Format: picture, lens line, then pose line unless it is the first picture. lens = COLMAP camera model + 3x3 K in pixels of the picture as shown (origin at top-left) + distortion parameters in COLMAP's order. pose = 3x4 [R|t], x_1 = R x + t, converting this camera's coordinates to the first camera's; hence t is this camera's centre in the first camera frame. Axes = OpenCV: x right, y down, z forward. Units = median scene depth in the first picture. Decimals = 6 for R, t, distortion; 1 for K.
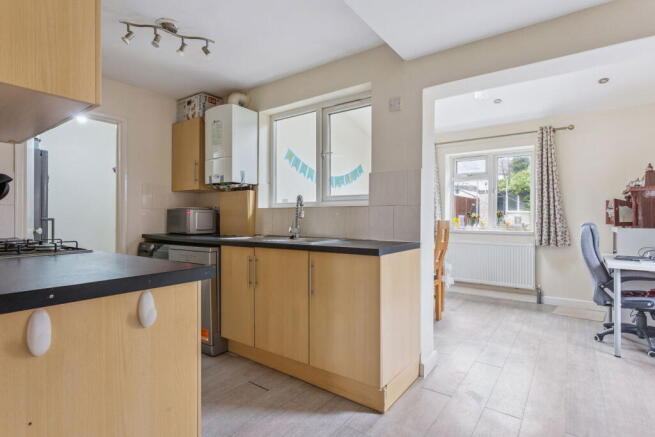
lens RADIAL K [[350.1, 0, 327.1], [0, 350.1, 216.1], [0, 0, 1]] dist [-0.003108, -0.000019]
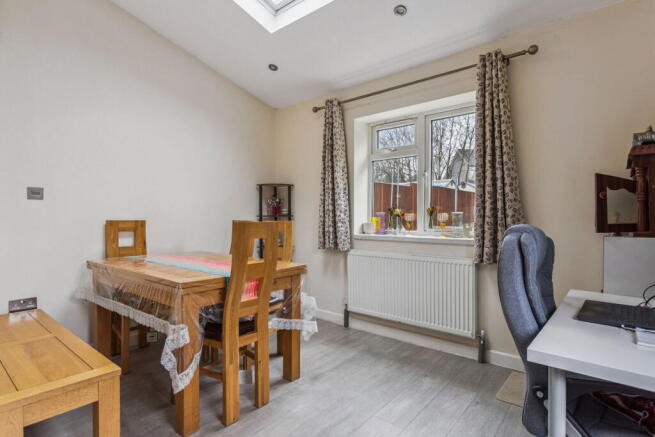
lens RADIAL K [[350.1, 0, 327.6], [0, 350.1, 219.7], [0, 0, 1]] dist [-0.003108, -0.000019]
pose [[0.996882, -0.002620, -0.078863, 0.408710], [0.003748, 0.999893, 0.014151, 0.003070], [0.078817, -0.014403, 0.996785, 0.414192]]
